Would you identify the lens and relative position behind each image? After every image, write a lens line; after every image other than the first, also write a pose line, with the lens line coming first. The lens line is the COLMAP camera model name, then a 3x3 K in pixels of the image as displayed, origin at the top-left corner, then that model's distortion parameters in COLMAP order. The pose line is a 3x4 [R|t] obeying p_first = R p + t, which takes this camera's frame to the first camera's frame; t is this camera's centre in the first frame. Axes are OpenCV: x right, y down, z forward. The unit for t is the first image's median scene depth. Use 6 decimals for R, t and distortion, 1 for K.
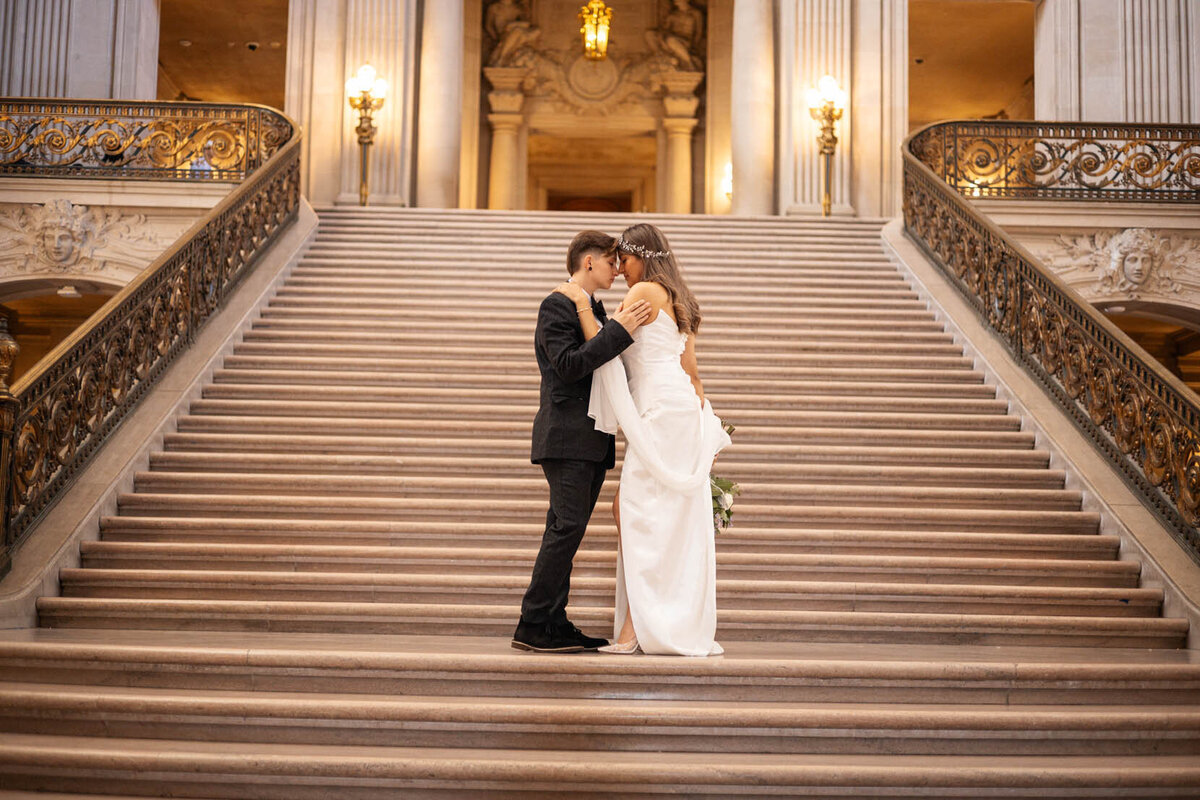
lens RADIAL K [[1728.8, 0, 600.0], [0, 1728.8, 400.0], [0, 0, 1]] dist [0.042456, 0.032976]
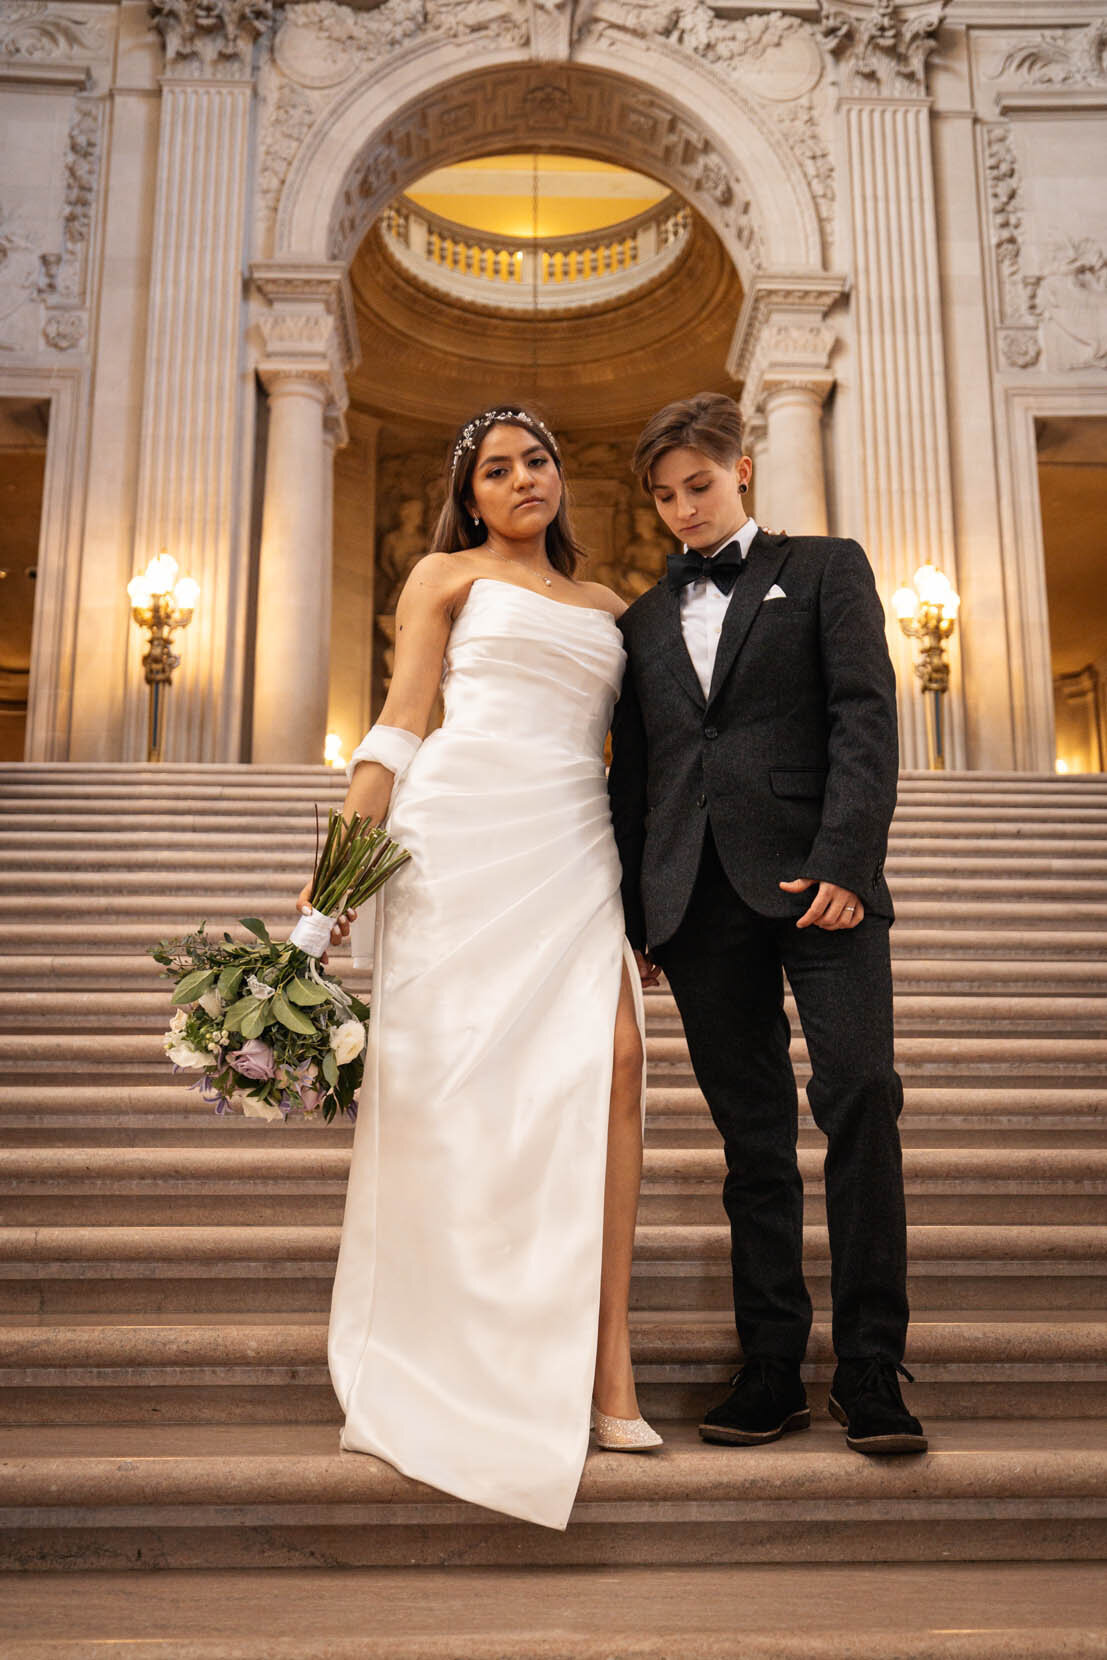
lens RADIAL K [[1915.7, 0, 553.5], [0, 1915.7, 830.0], [0, 0, 1]] dist [0.018401, 0.030901]
pose [[0.999790, -0.013696, 0.015221, -0.011191], [0.015243, 0.994183, -0.106617, -0.025821], [-0.013672, 0.106826, 0.994184, 0.347026]]
